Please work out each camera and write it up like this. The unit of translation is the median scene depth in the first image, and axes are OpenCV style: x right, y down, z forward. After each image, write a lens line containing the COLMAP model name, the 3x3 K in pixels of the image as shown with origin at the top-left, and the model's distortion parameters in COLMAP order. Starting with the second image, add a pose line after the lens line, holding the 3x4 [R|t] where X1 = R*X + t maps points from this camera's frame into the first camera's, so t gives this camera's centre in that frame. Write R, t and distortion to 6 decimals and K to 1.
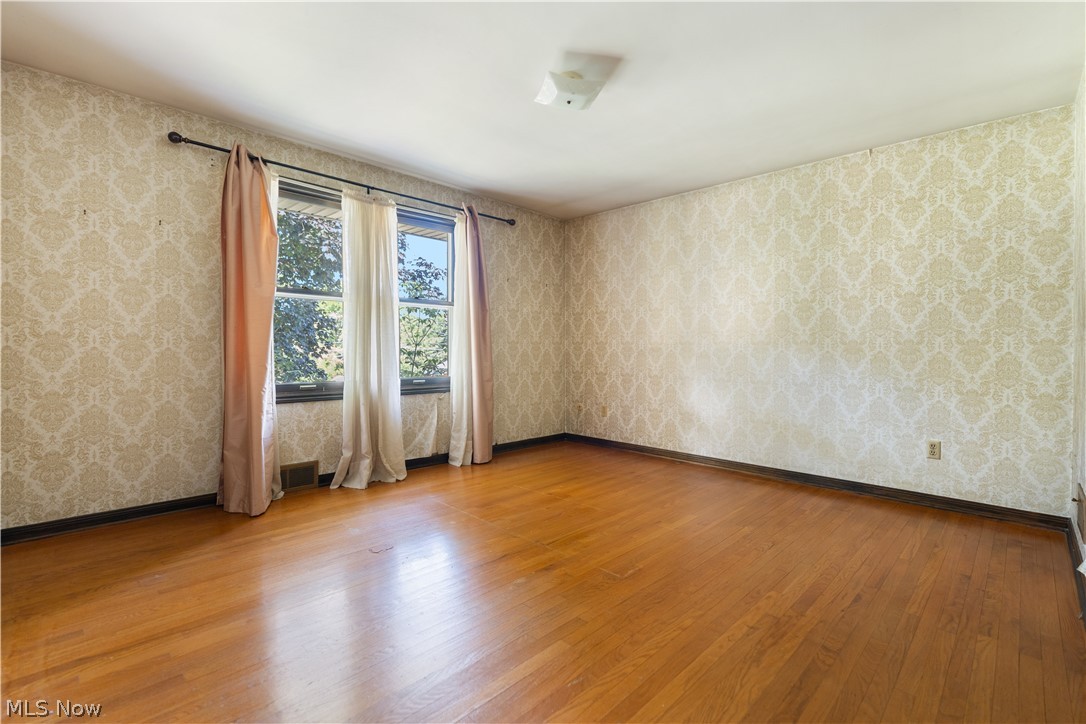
lens RADIAL K [[489.7, 0, 538.8], [0, 489.7, 363.8], [0, 0, 1]] dist [-0.006116, 0.000314]
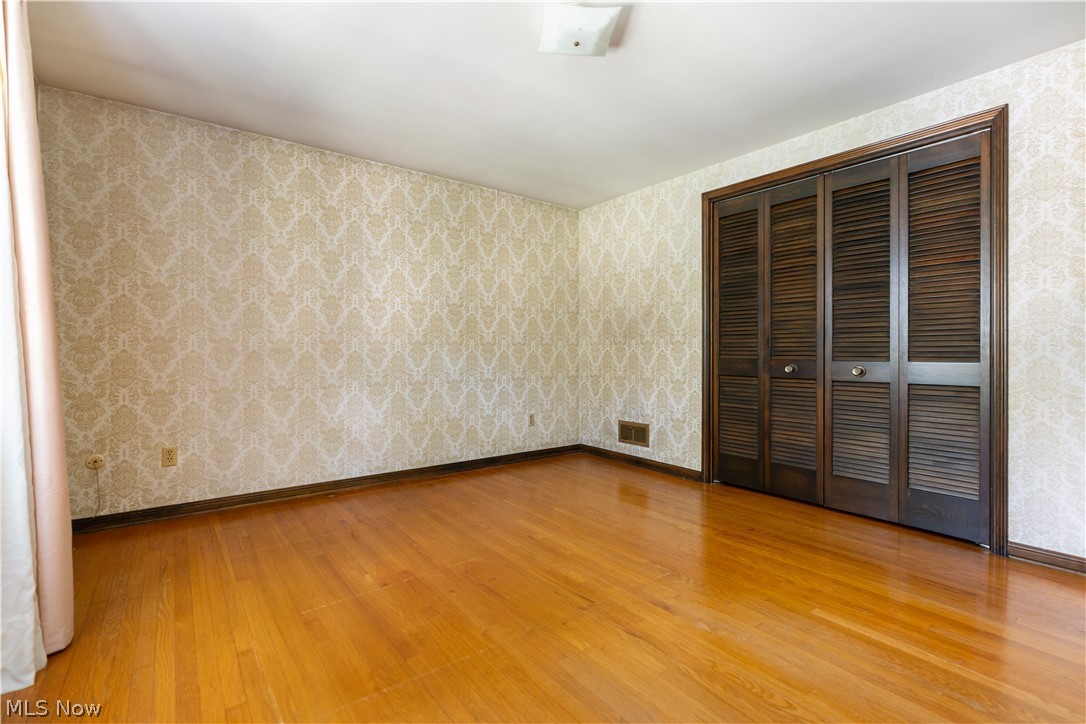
lens RADIAL K [[489.7, 0, 538.8], [0, 489.7, 363.8], [0, 0, 1]] dist [-0.006116, 0.000314]
pose [[0.138467, -0.032476, 0.989834, -0.524966], [0.030808, 0.999120, 0.028471, -0.023597], [-0.989888, 0.026553, 0.139345, 0.674225]]
